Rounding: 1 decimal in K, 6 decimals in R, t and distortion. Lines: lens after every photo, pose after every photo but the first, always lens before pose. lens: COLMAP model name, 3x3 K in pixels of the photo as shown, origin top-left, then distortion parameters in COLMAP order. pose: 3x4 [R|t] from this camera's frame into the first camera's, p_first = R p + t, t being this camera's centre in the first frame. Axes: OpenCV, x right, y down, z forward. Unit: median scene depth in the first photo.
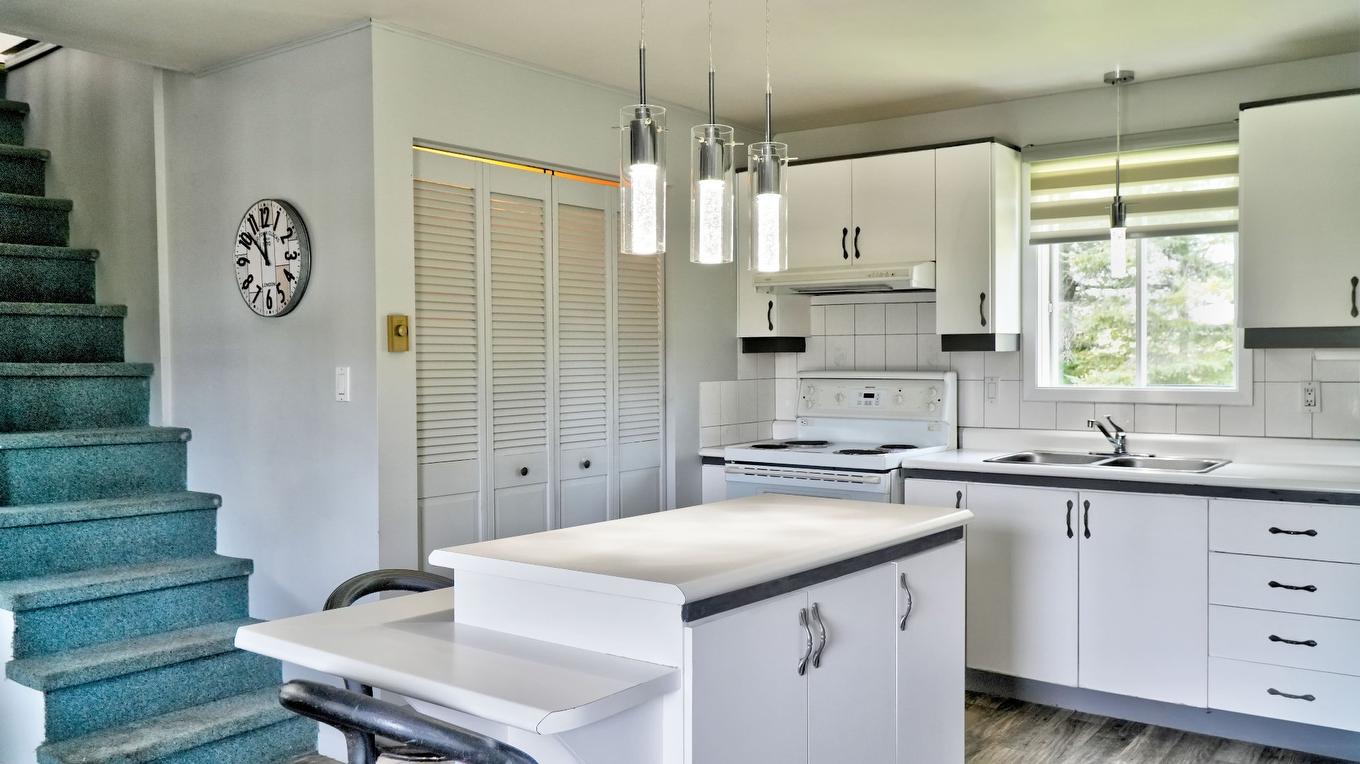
lens RADIAL K [[1134.8, 0, 681.1], [0, 1134.8, 361.9], [0, 0, 1]] dist [0.068918, 0.002260]
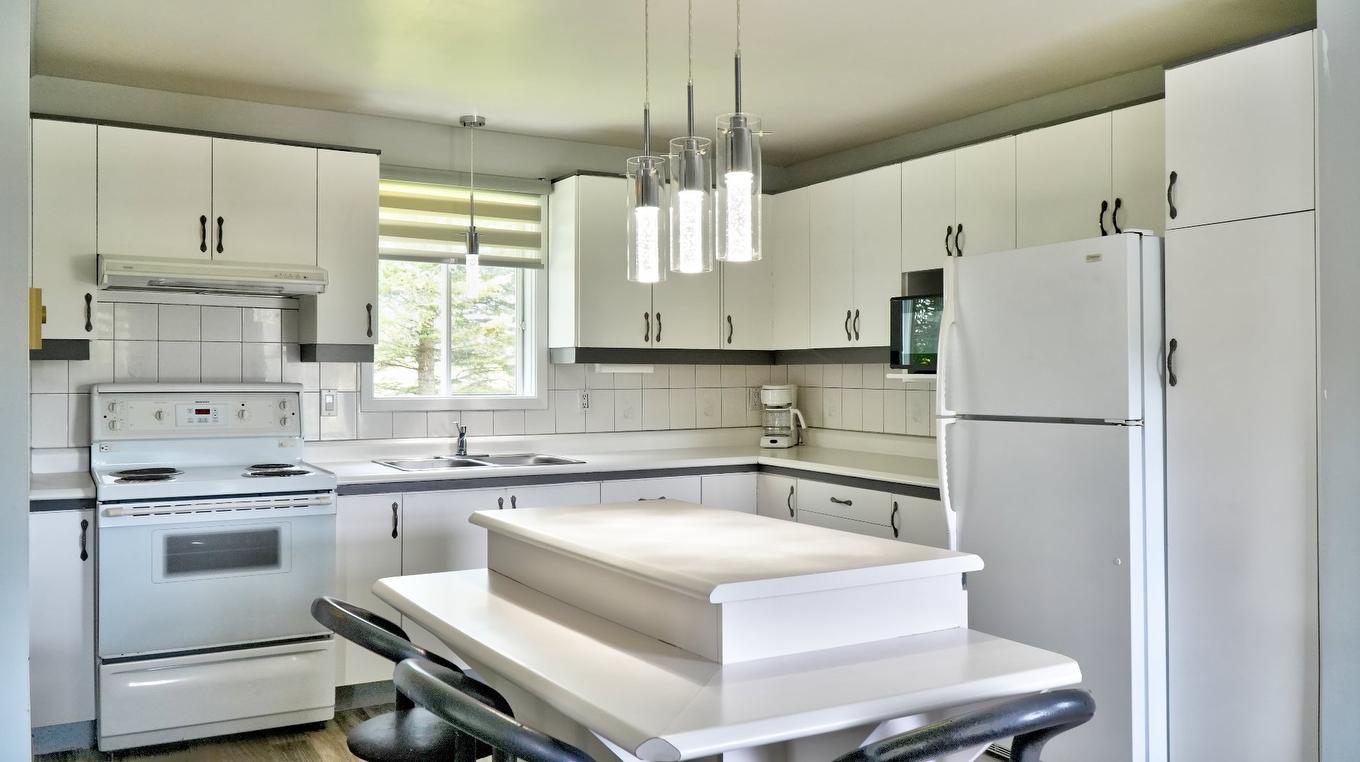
lens RADIAL K [[1135.2, 0, 680.0], [0, 1135.2, 381.0], [0, 0, 1]] dist [0.001321, -0.000360]
pose [[0.384312, -0.001614, 0.923202, -0.546054], [-0.002536, 0.999993, 0.002804, 0.003369], [-0.923200, -0.003419, 0.384305, 0.368477]]
